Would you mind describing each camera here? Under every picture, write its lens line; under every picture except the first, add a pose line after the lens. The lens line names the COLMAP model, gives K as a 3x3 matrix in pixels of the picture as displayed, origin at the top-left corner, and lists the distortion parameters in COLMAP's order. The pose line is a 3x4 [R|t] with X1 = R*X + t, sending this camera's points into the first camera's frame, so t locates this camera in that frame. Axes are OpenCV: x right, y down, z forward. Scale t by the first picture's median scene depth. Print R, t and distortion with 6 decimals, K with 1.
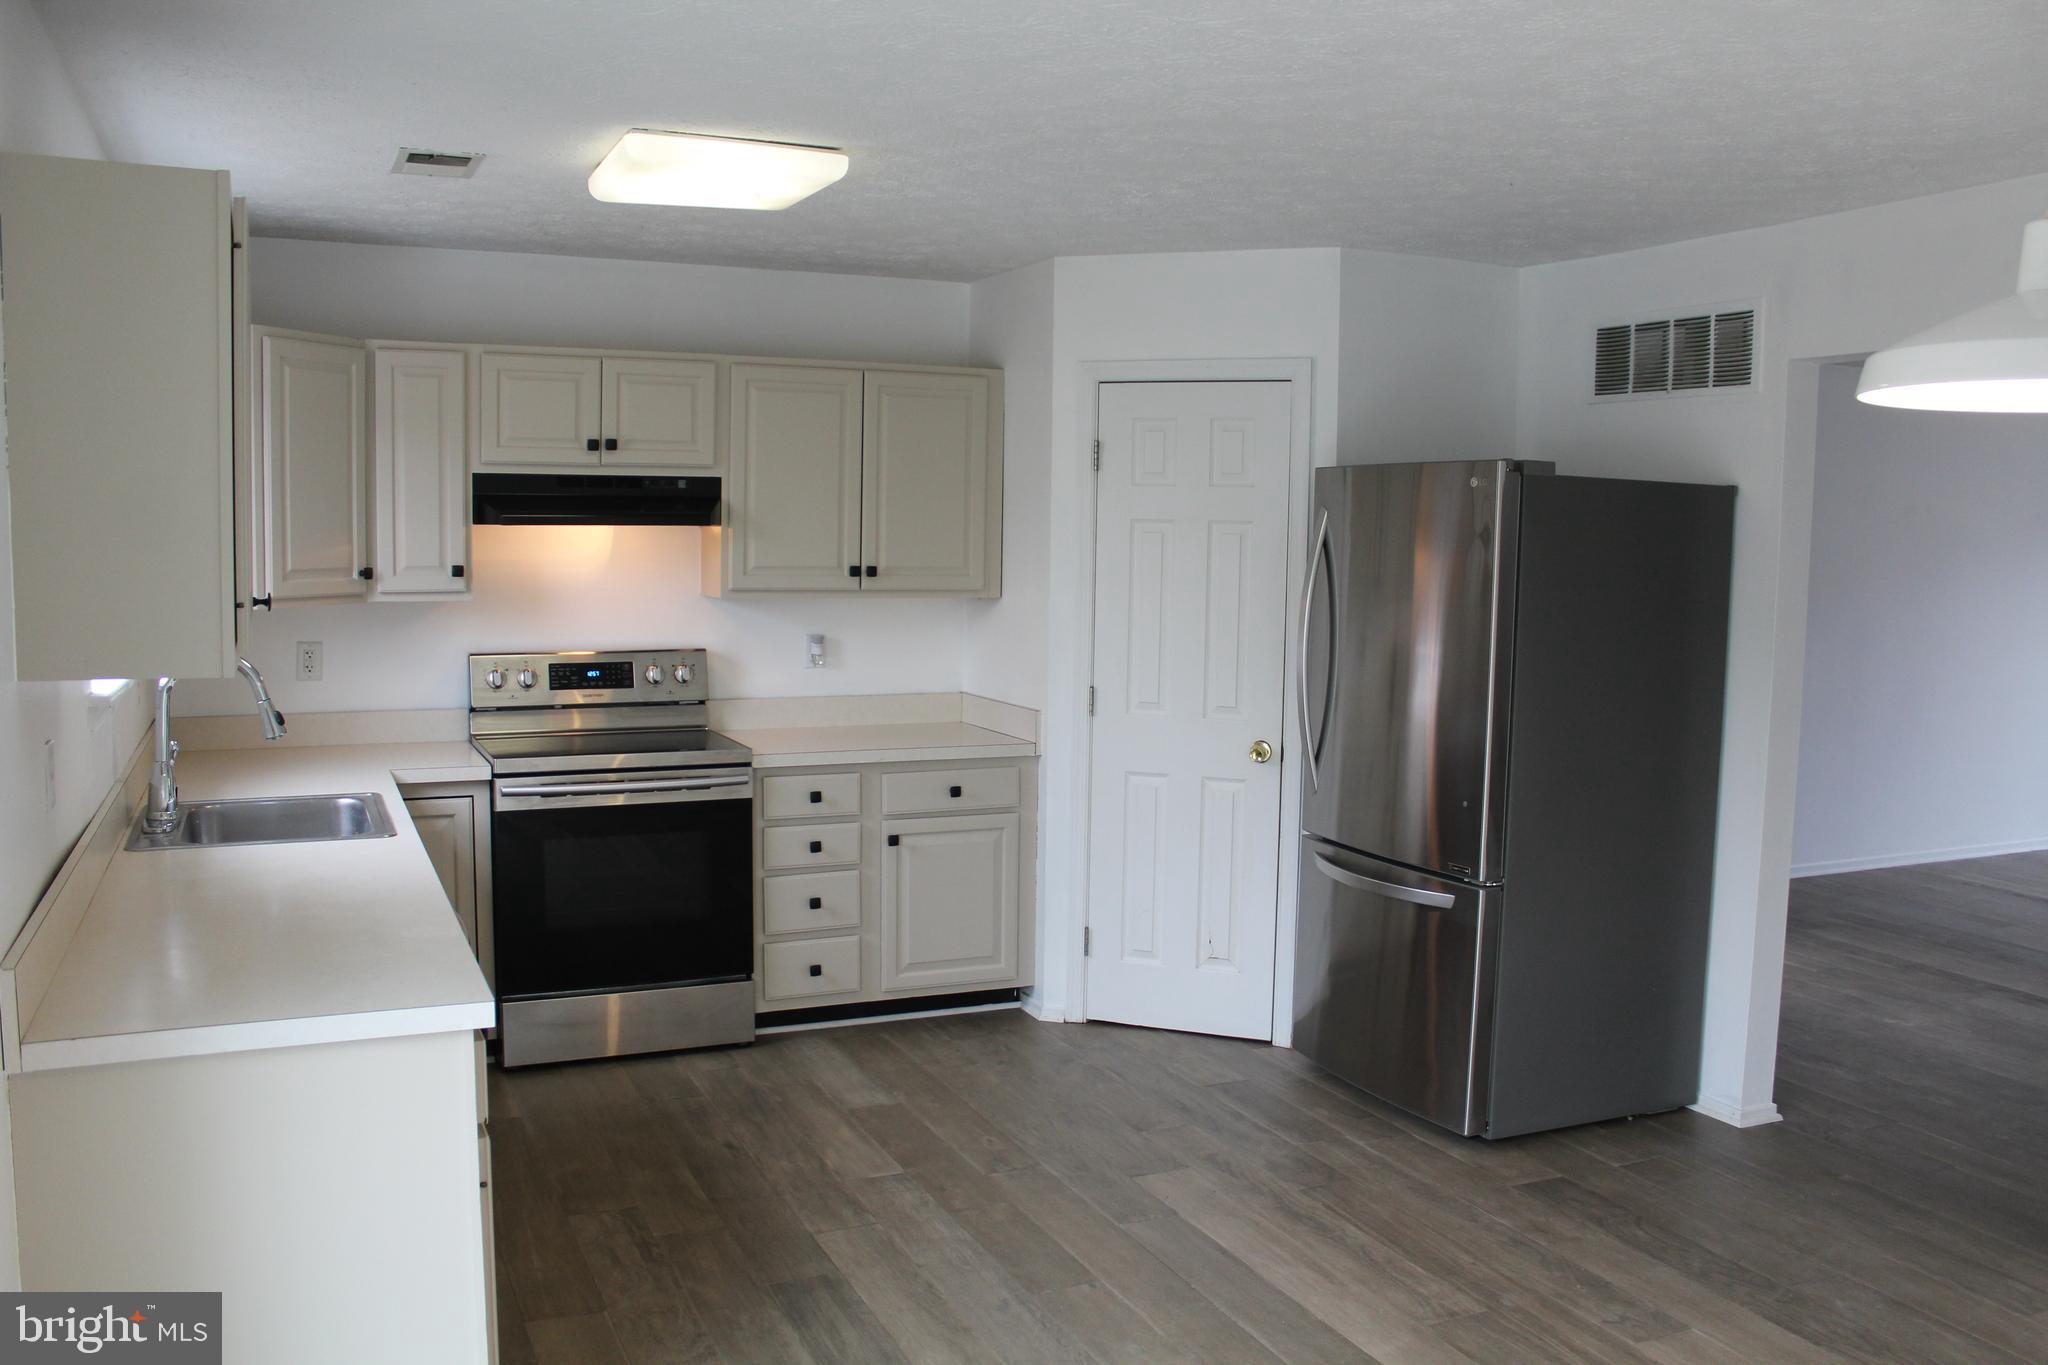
lens RADIAL K [[1698.6, 0, 1038.5], [0, 1698.6, 676.4], [0, 0, 1]] dist [-0.159279, 0.138553]
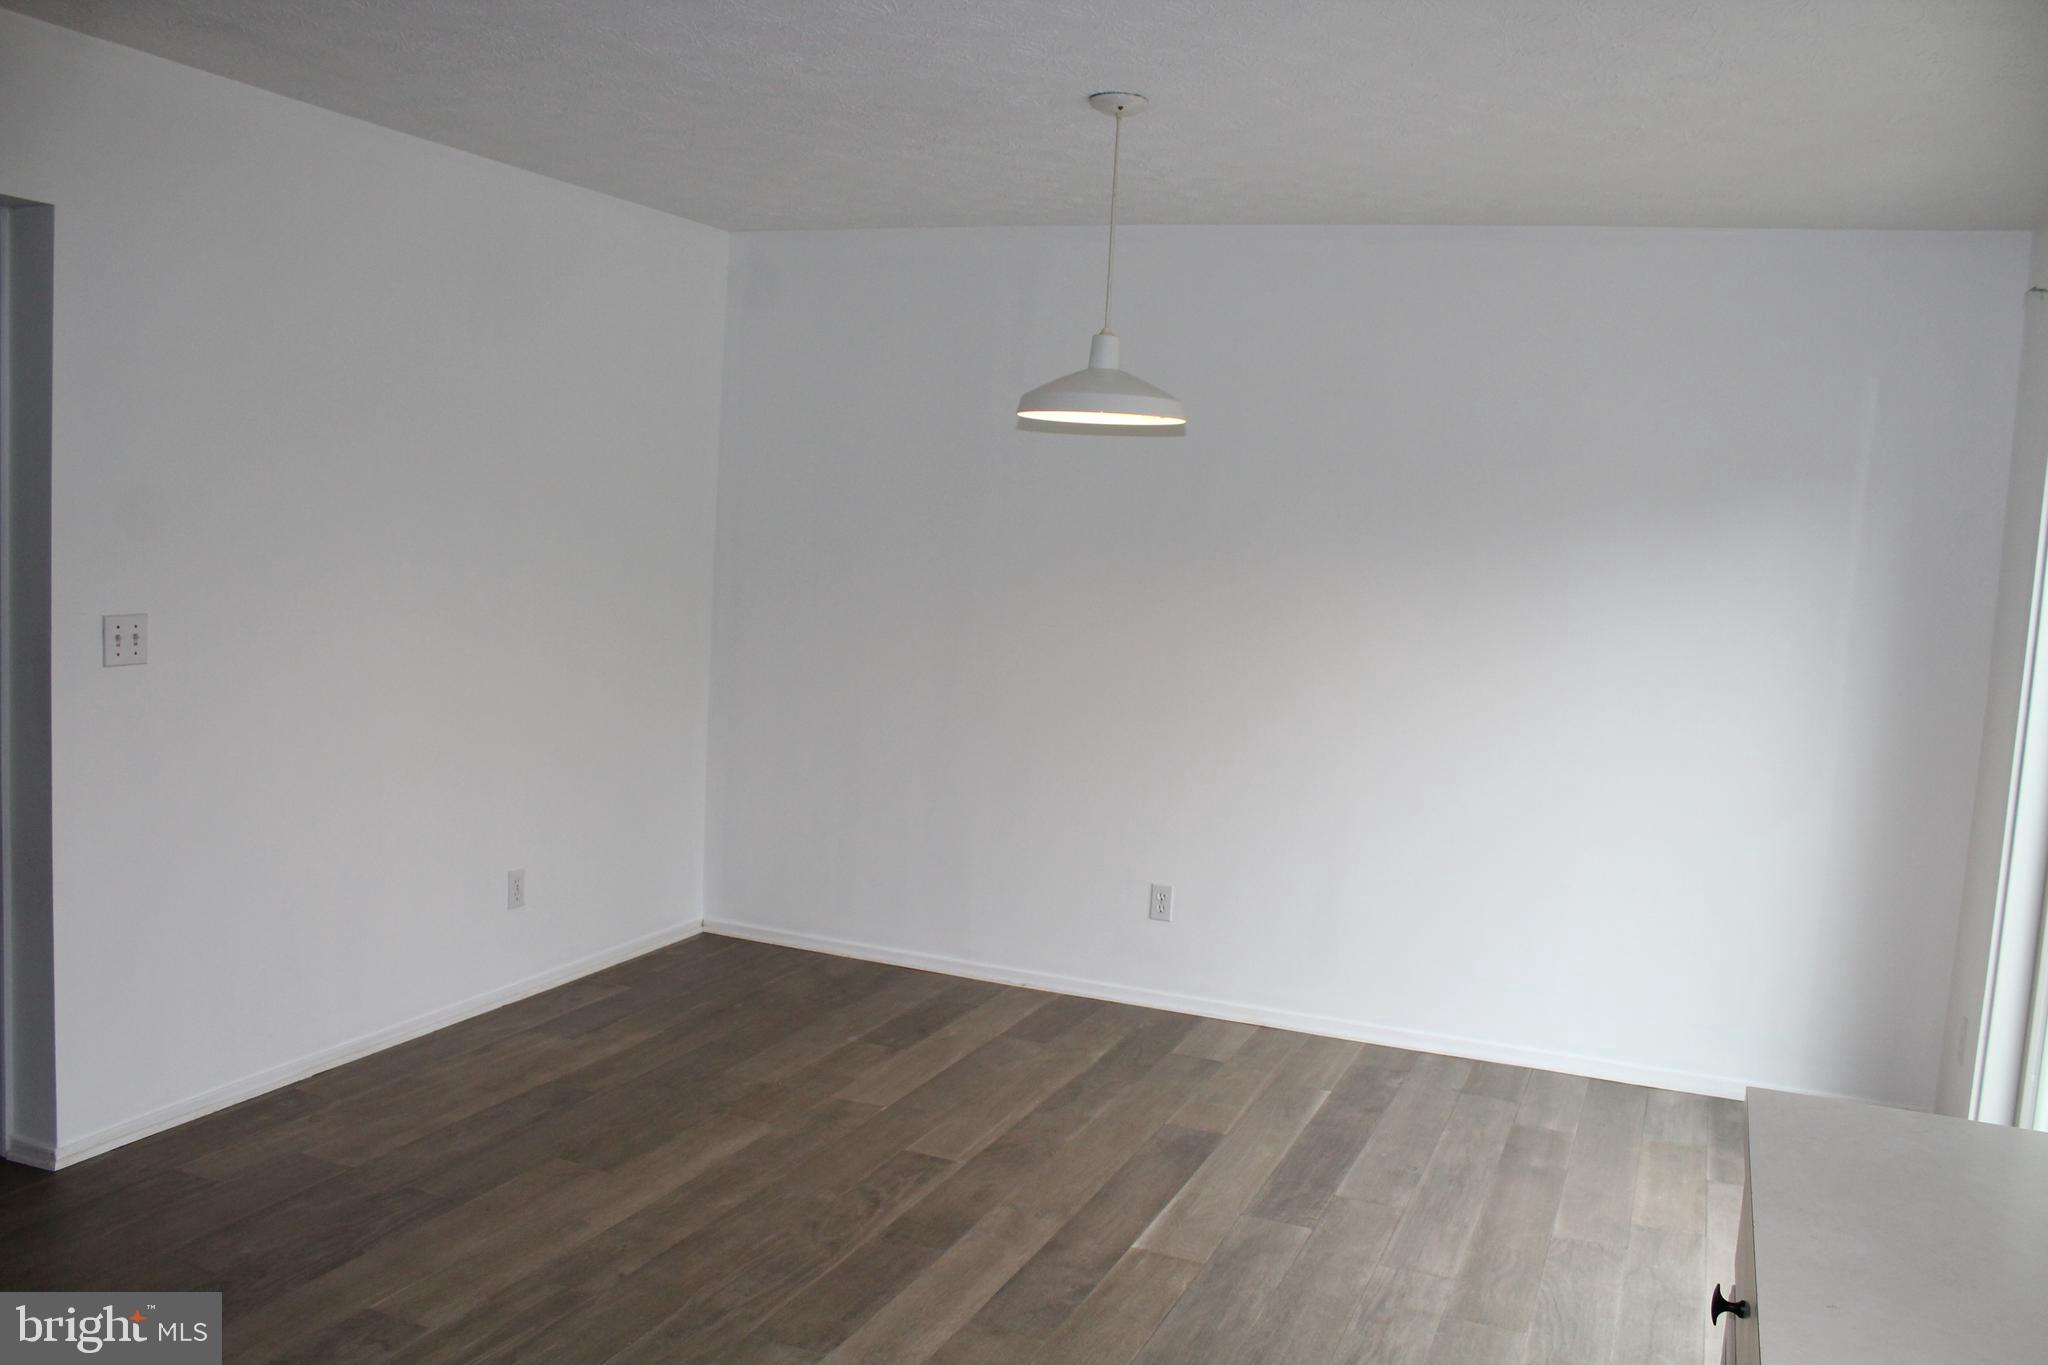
lens RADIAL K [[1698.6, 0, 1027.9], [0, 1698.6, 679.0], [0, 0, 1]] dist [-0.159279, 0.138553]
pose [[-0.674456, -0.125892, 0.727503, -0.319567], [0.000694, 0.985247, 0.171138, -0.072104], [-0.738315, 0.115930, -0.664418, 0.869450]]
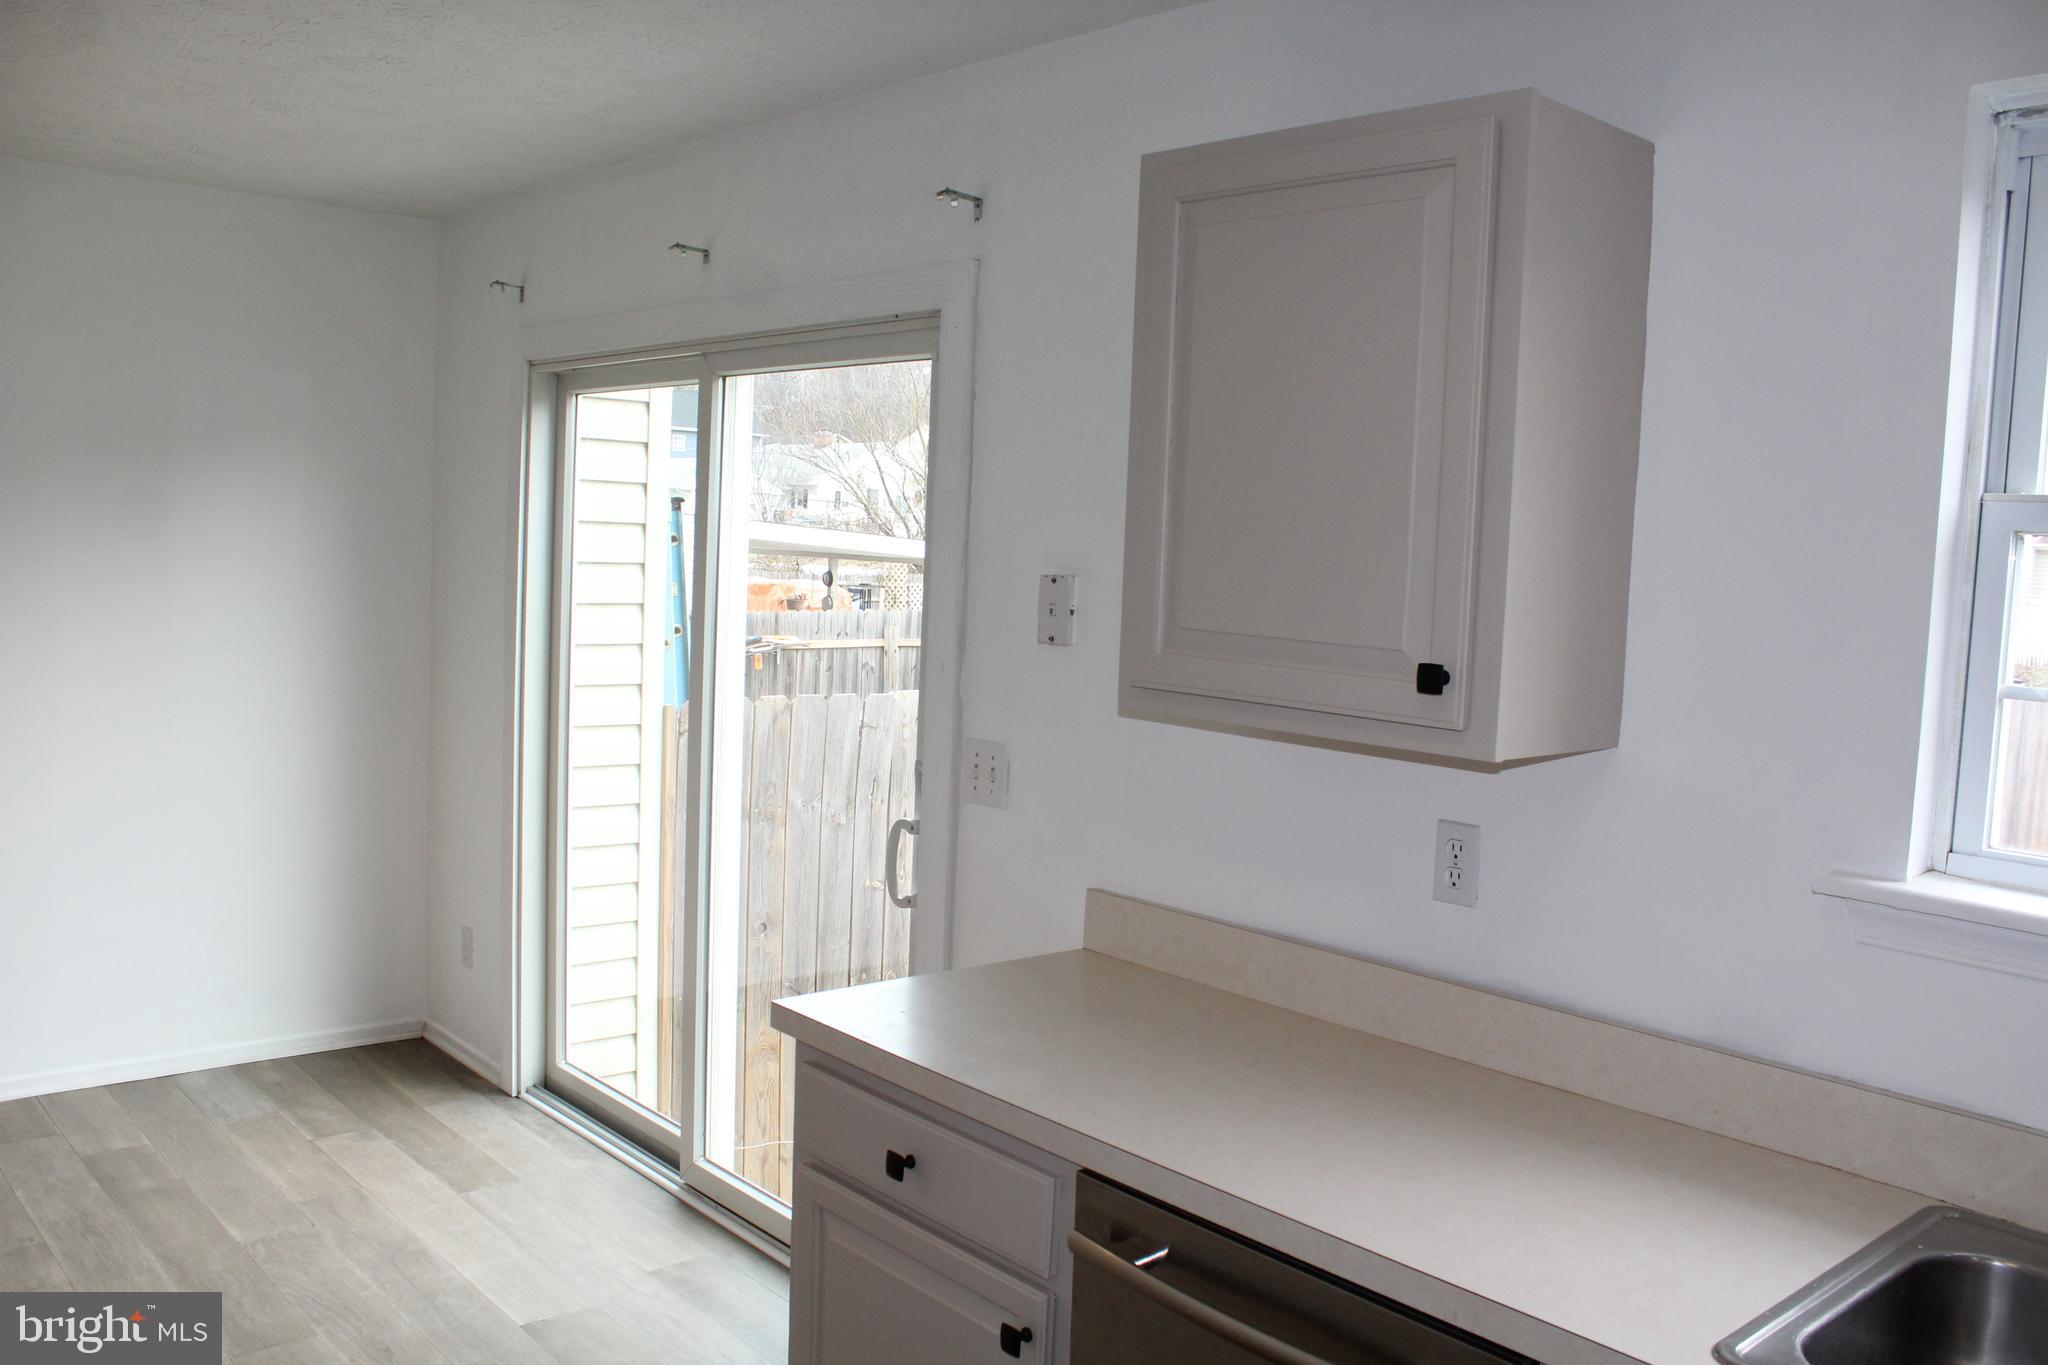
lens RADIAL K [[1698.6, 0, 1024.9], [0, 1698.6, 690.6], [0, 0, 1]] dist [-0.159279, 0.138553]
pose [[-0.956459, -0.029849, -0.290338, -0.083077], [-0.082806, 0.981633, 0.171869, -0.082935], [0.279875, 0.188428, -0.941363, 0.947550]]
